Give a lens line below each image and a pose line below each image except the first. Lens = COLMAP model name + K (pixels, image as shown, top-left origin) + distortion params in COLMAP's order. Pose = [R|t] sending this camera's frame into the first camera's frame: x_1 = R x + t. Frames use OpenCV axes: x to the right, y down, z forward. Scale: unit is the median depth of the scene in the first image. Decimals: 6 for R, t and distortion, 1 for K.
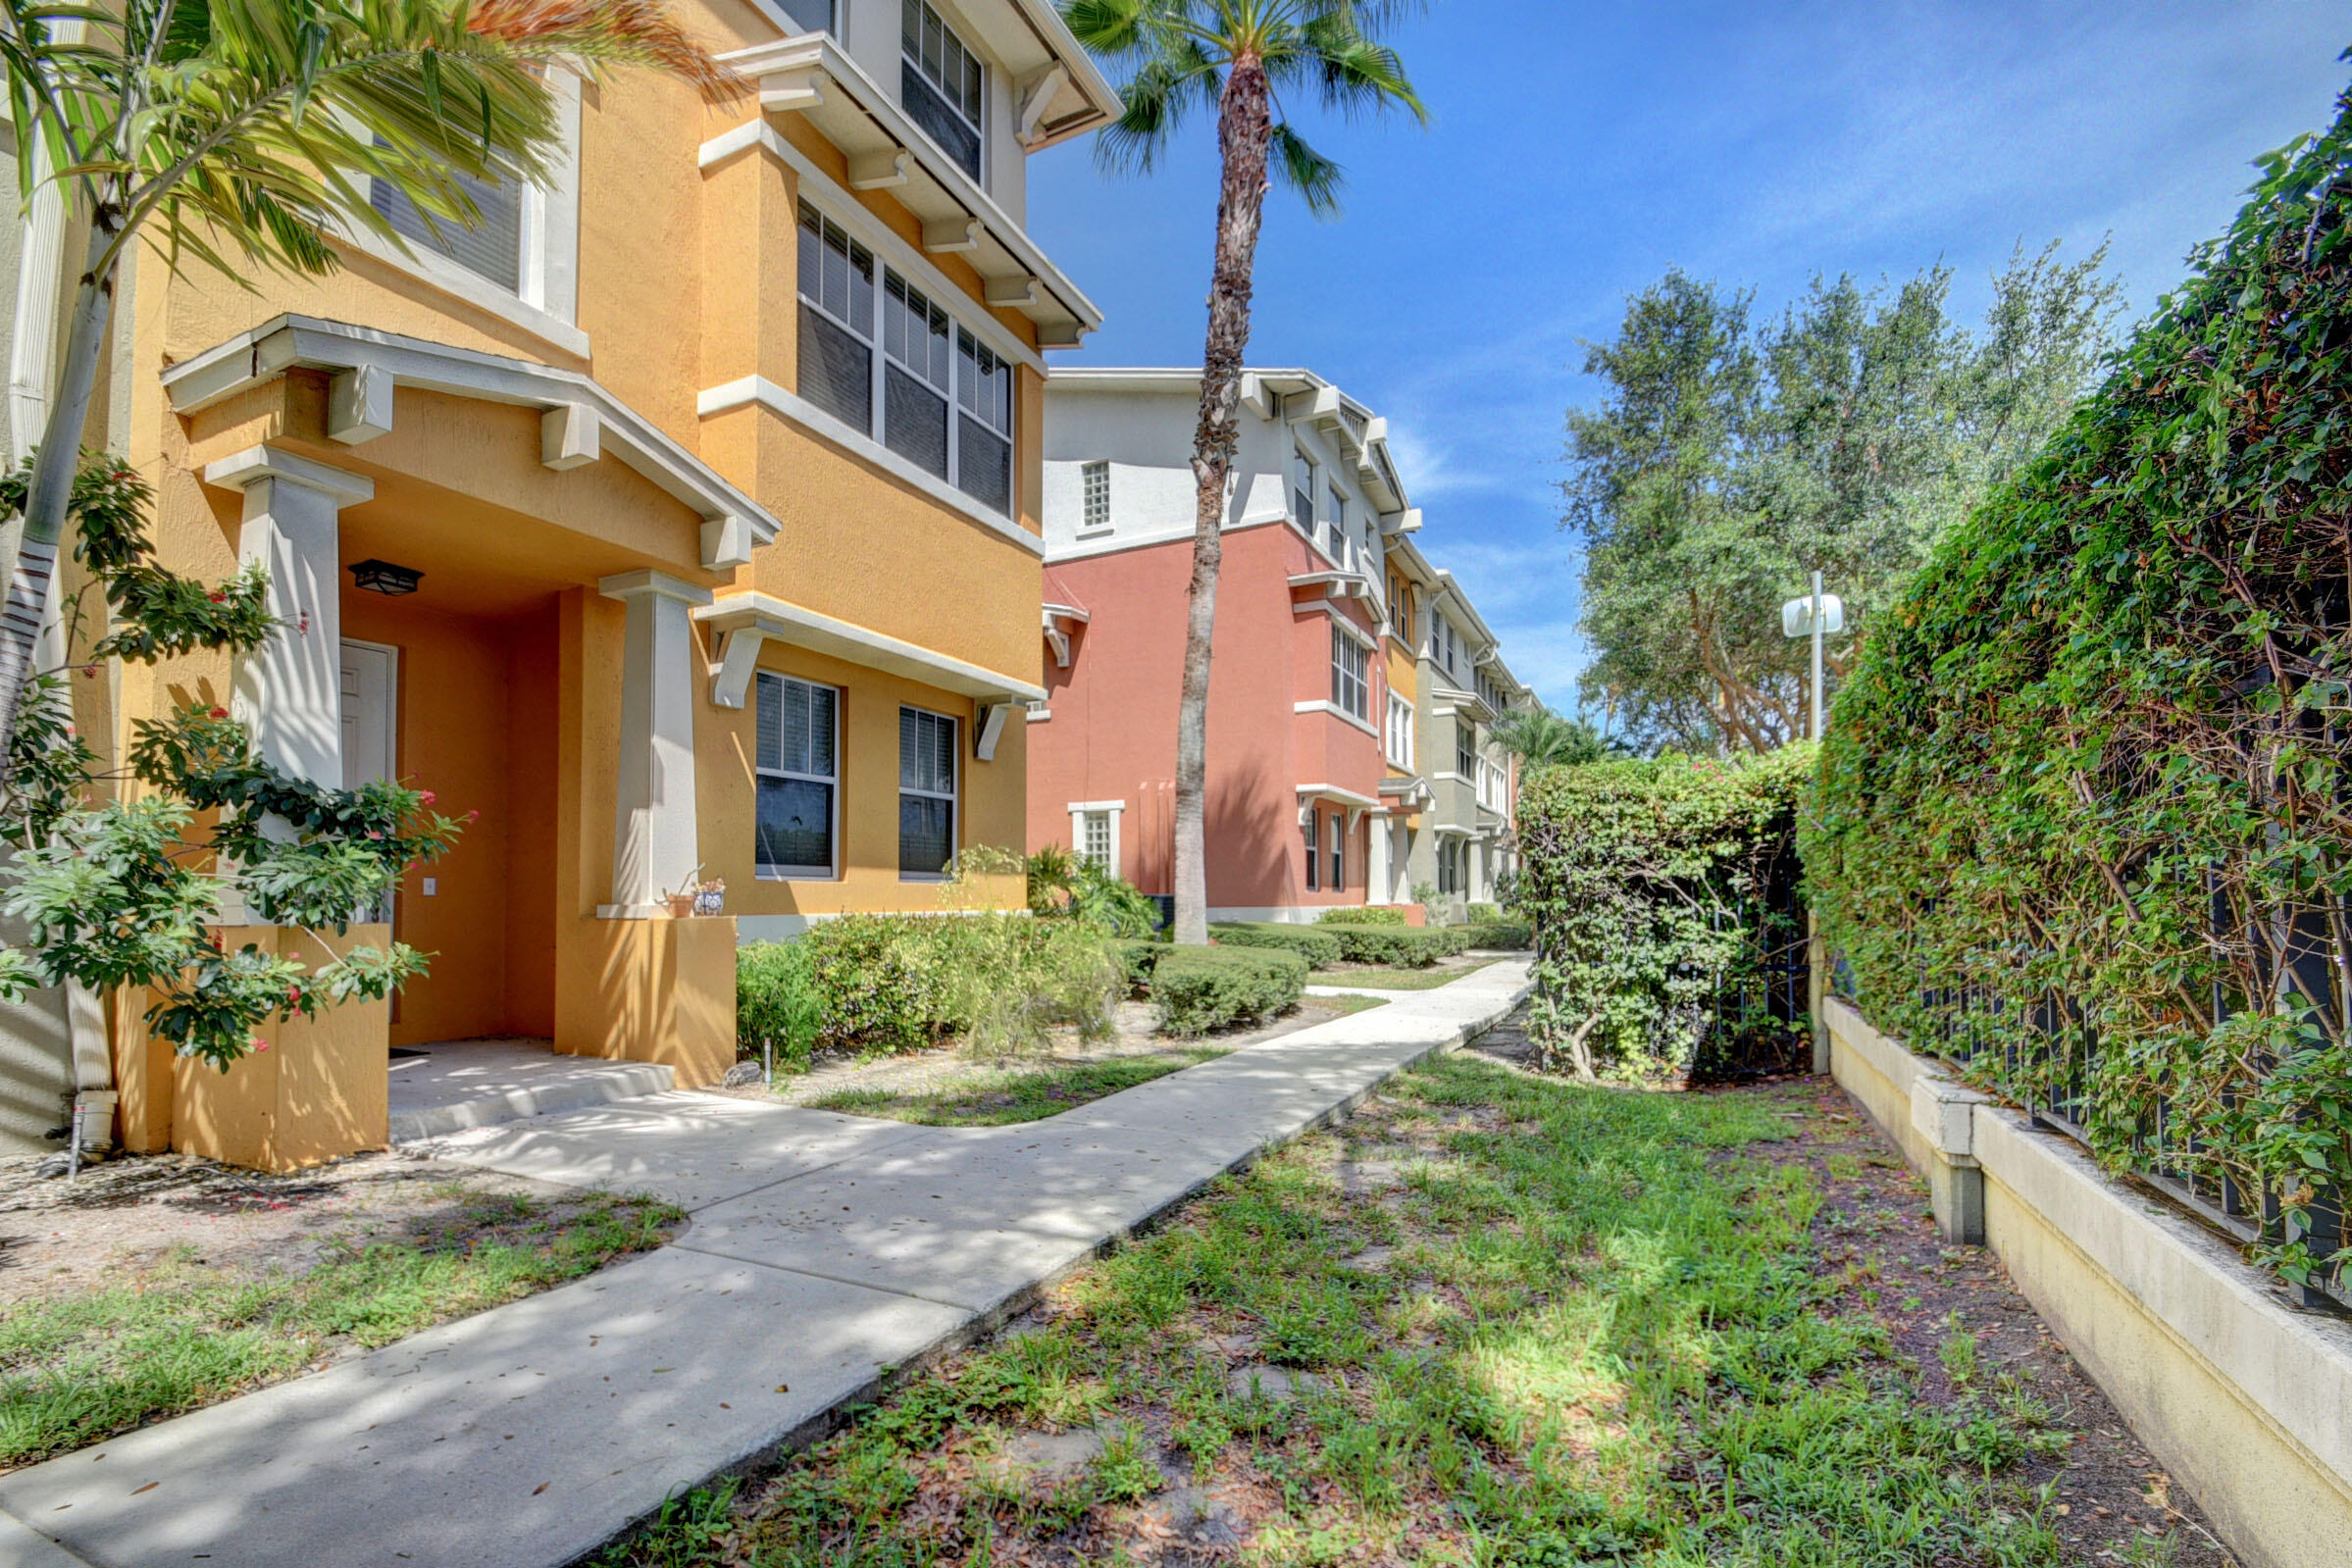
lens RADIAL K [[1047.5, 0, 1178.6], [0, 1047.5, 887.1], [0, 0, 1]] dist [0.002604, -0.004360]
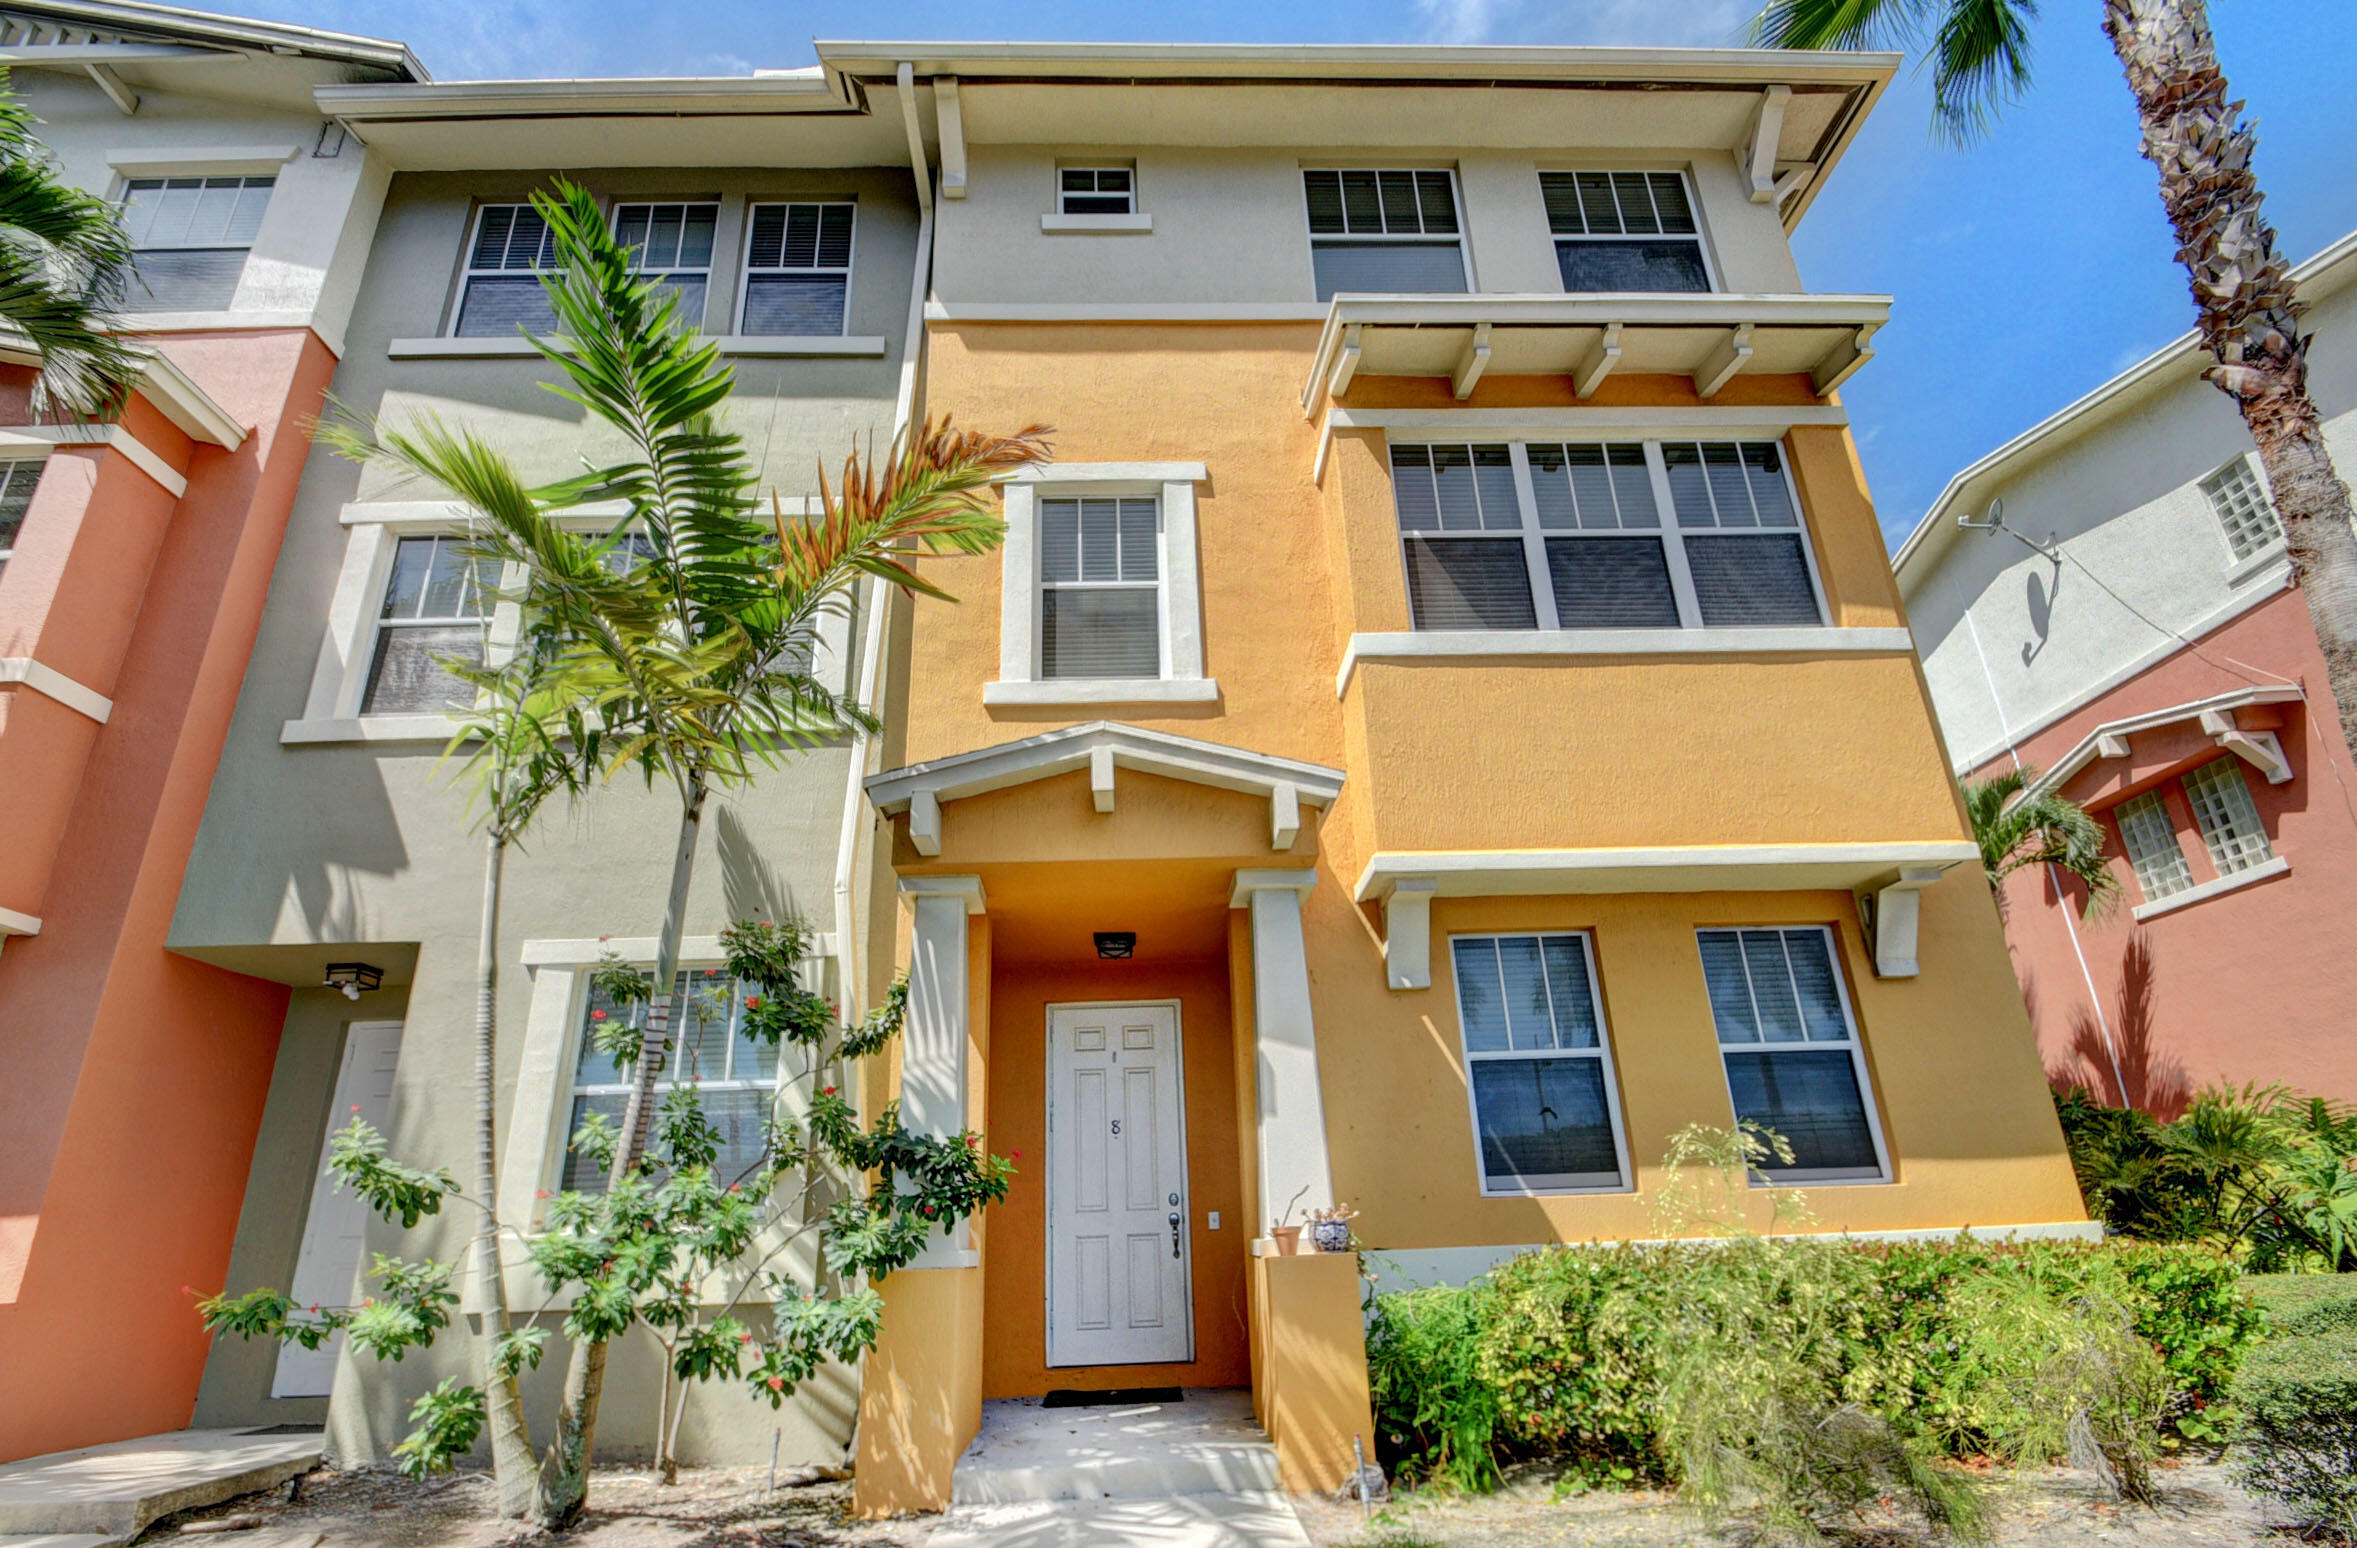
lens RADIAL K [[1092.5, 0, 1169.6], [0, 1092.5, 864.6], [0, 0, 1]] dist [0.002172, -0.010108]
pose [[0.458091, -0.308750, -0.833562, 0.256733], [0.046705, 0.944805, -0.324287, 0.012319], [0.887677, 0.109622, 0.447227, 0.422307]]
